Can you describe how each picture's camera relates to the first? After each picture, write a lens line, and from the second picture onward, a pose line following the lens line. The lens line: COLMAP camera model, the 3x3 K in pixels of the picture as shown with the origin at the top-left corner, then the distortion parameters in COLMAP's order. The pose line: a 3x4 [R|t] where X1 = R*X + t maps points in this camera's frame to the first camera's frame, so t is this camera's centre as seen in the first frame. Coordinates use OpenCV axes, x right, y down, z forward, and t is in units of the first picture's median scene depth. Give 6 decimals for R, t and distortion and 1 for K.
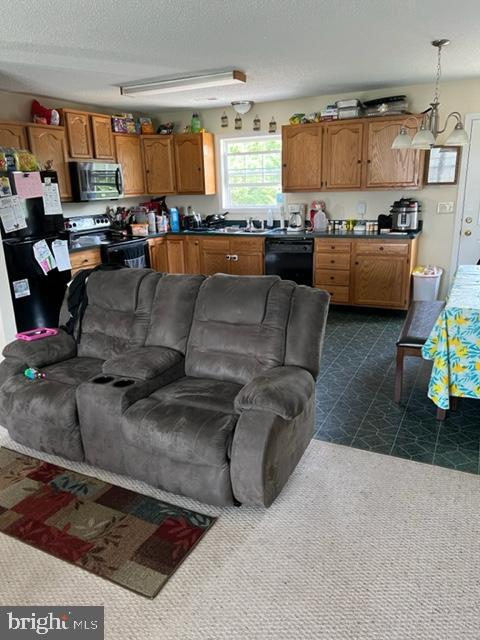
lens RADIAL K [[494.6, 0, 238.2], [0, 494.6, 325.9], [0, 0, 1]] dist [0.090641, -0.120707]
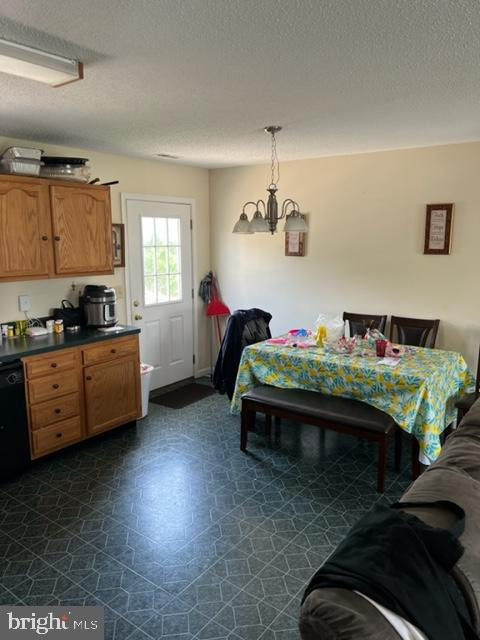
lens RADIAL K [[494.6, 0, 238.2], [0, 494.6, 325.9], [0, 0, 1]] dist [0.090641, -0.120707]
pose [[0.157842, -0.147799, 0.976341, -0.362046], [0.275303, 0.956118, 0.100230, -0.187884], [-0.948311, 0.252970, 0.191605, 0.580981]]
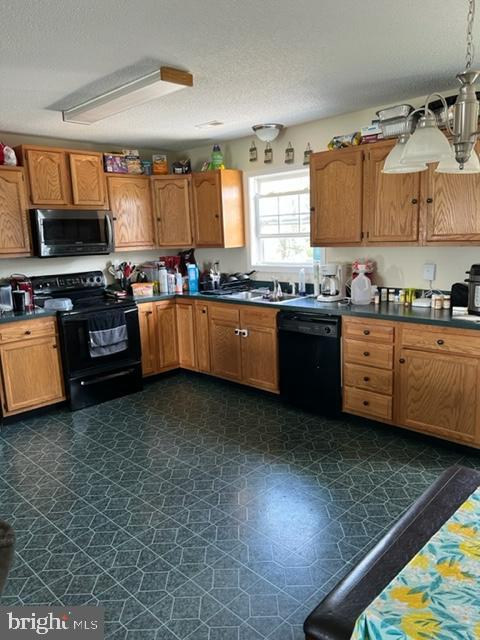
lens RADIAL K [[494.6, 0, 238.2], [0, 494.6, 325.9], [0, 0, 1]] dist [0.090641, -0.120707]
pose [[0.947897, 0.057228, -0.313395, 0.213205], [-0.083125, 0.994085, -0.069895, -0.098310], [0.307541, 0.092304, 0.947047, 0.312636]]
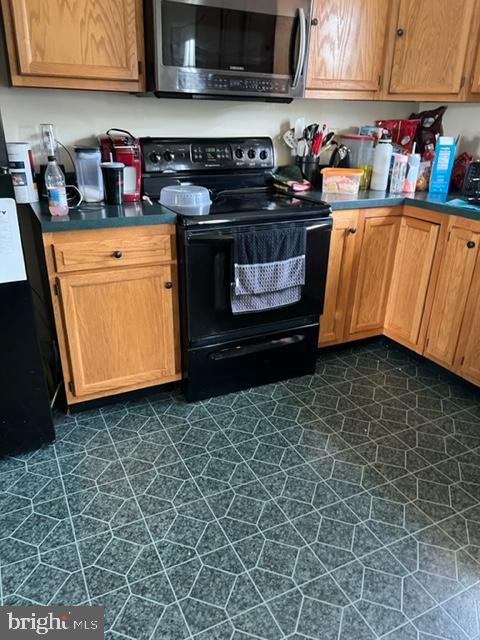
lens RADIAL K [[494.6, 0, 238.2], [0, 494.6, 325.9], [0, 0, 1]] dist [0.090641, -0.120707]
pose [[0.804420, 0.286773, -0.520259, -0.015066], [-0.216173, 0.957033, 0.193282, -0.148731], [0.553333, -0.043014, 0.831849, 0.631319]]
